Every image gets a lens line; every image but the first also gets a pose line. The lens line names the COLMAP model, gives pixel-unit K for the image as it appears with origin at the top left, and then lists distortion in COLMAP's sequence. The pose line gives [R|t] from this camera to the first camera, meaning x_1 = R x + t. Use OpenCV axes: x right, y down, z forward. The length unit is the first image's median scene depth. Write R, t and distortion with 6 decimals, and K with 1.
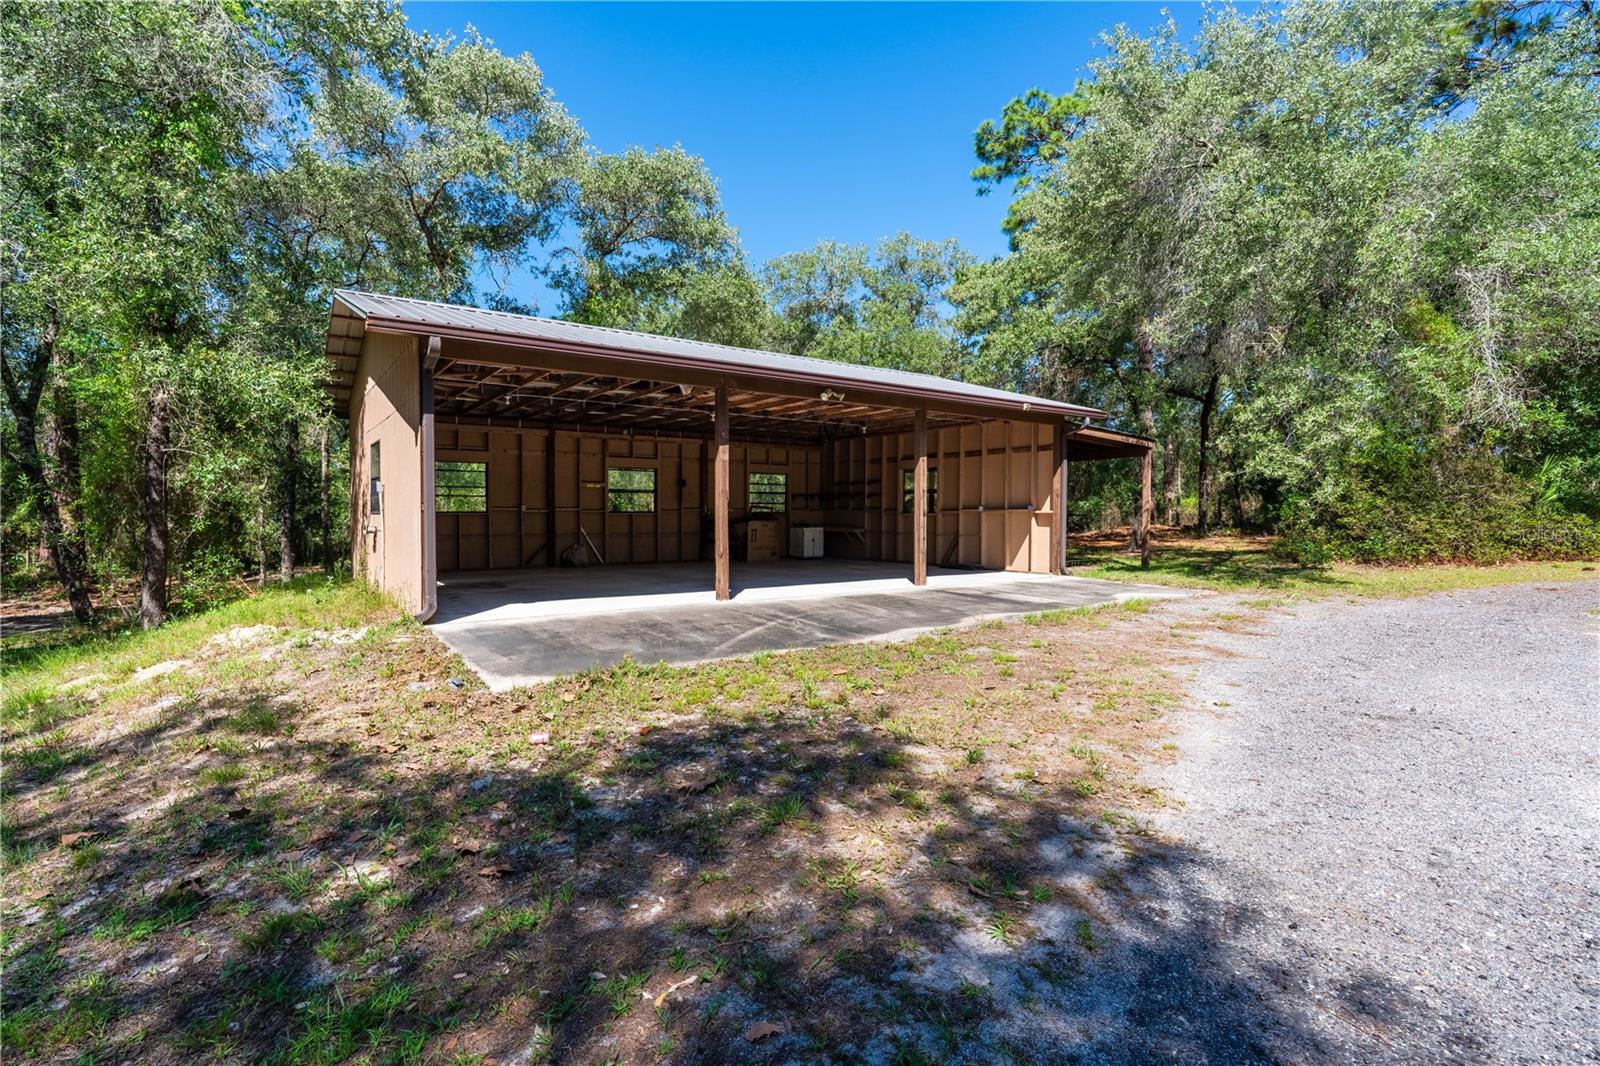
lens RADIAL K [[786.2, 0, 798.3], [0, 786.2, 530.5], [0, 0, 1]] dist [0.000548, 0.000123]
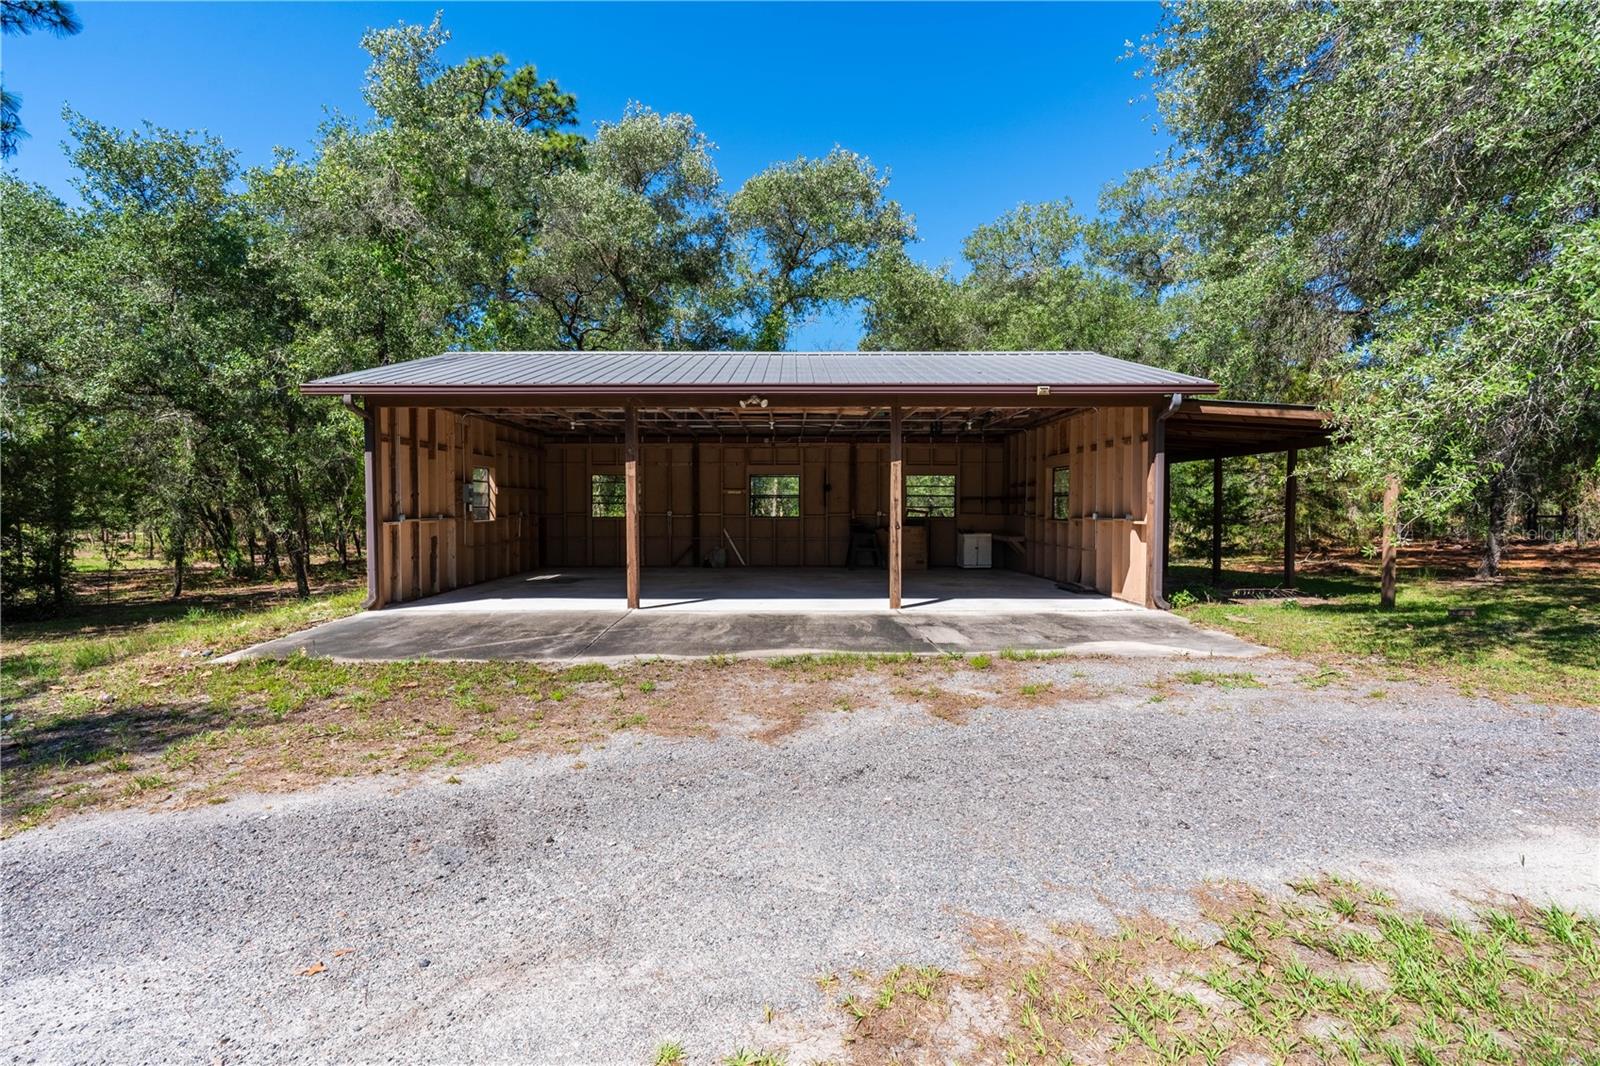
lens RADIAL K [[786.2, 0, 798.9], [0, 786.2, 529.7], [0, 0, 1]] dist [0.000548, 0.000123]
pose [[0.806541, 0.017220, -0.590927, 0.461821], [-0.011698, 0.999845, 0.013170, -0.021748], [0.591062, -0.003710, 0.806617, 0.186368]]
